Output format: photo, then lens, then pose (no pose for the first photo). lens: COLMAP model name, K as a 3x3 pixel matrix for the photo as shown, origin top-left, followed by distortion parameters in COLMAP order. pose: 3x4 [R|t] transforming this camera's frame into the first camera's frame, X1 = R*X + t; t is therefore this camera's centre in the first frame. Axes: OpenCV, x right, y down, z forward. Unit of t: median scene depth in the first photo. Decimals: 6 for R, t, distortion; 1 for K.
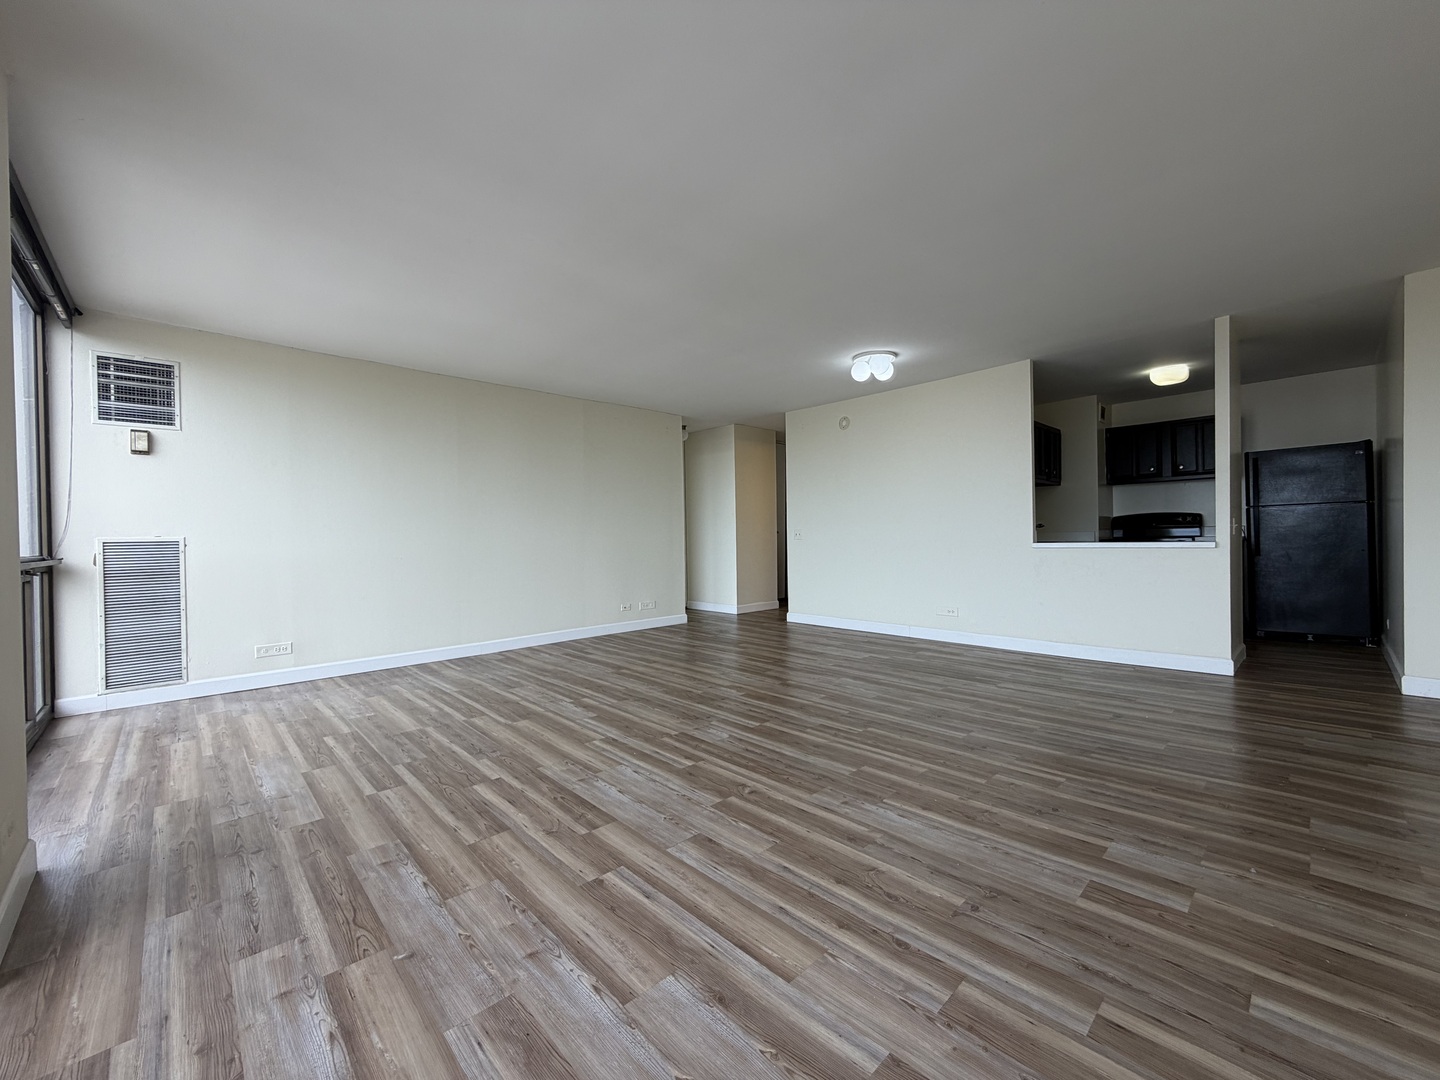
lens RADIAL K [[572.5, 0, 717.8], [0, 572.5, 540.4], [0, 0, 1]] dist [-0.001070, 0.000052]
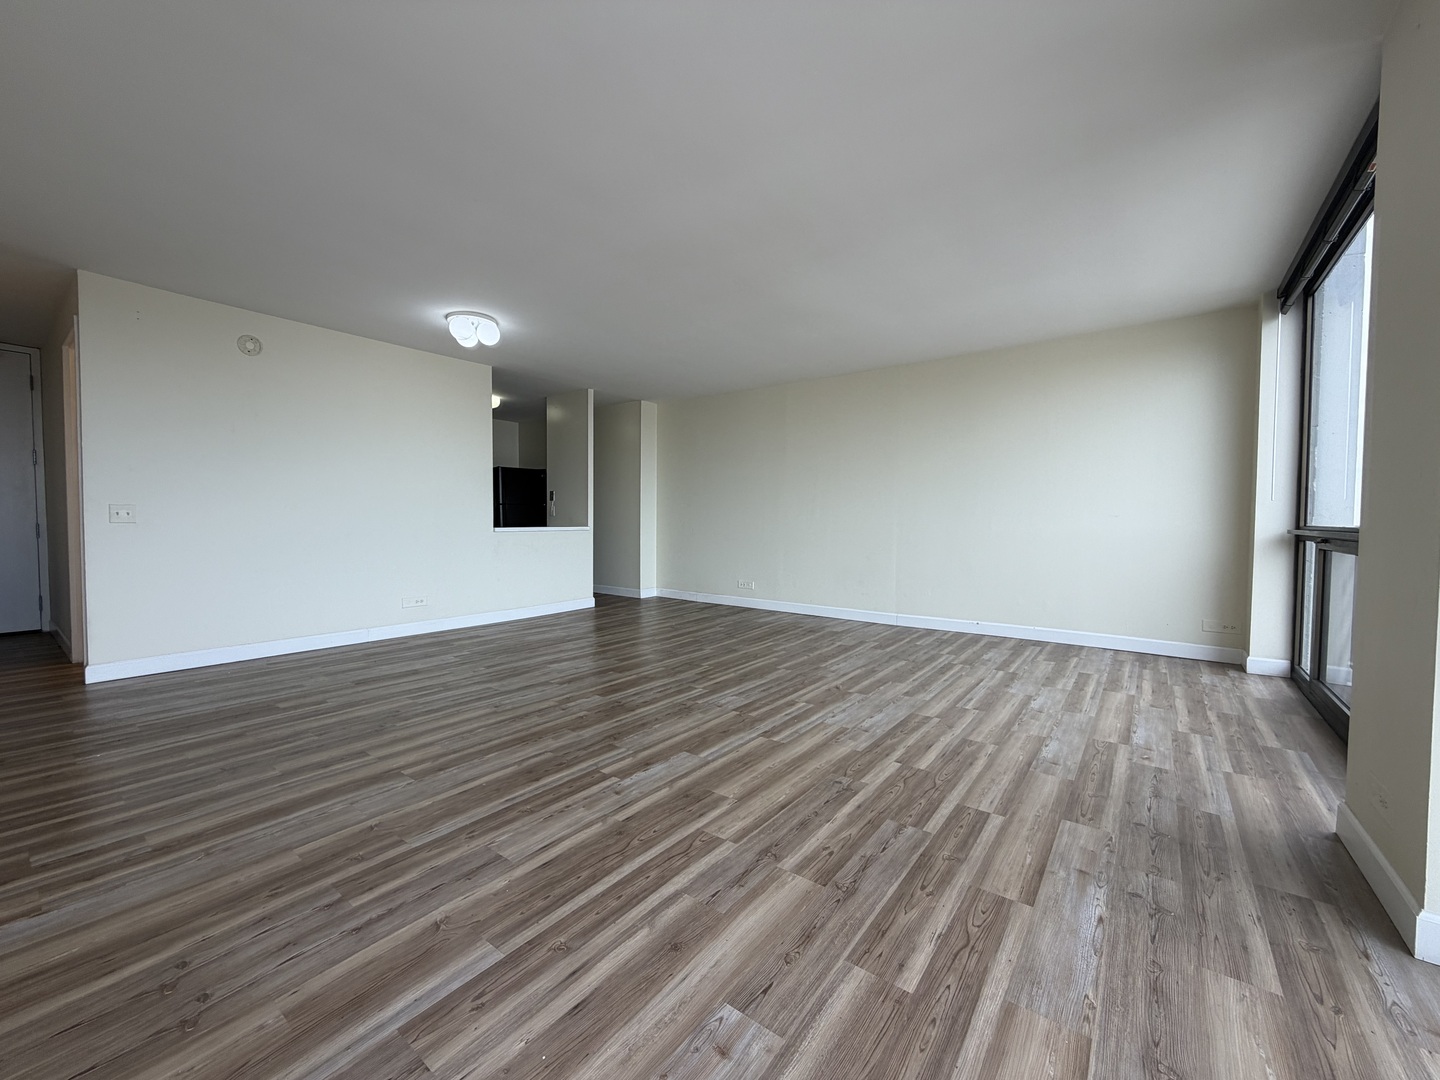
lens RADIAL K [[572.5, 0, 717.8], [0, 572.5, 540.4], [0, 0, 1]] dist [-0.001070, 0.000052]
pose [[-0.156802, -0.018651, 0.987454, -1.168371], [0.005979, 0.999785, 0.019834, 0.018458], [-0.987612, 0.009014, -0.156657, 1.317293]]
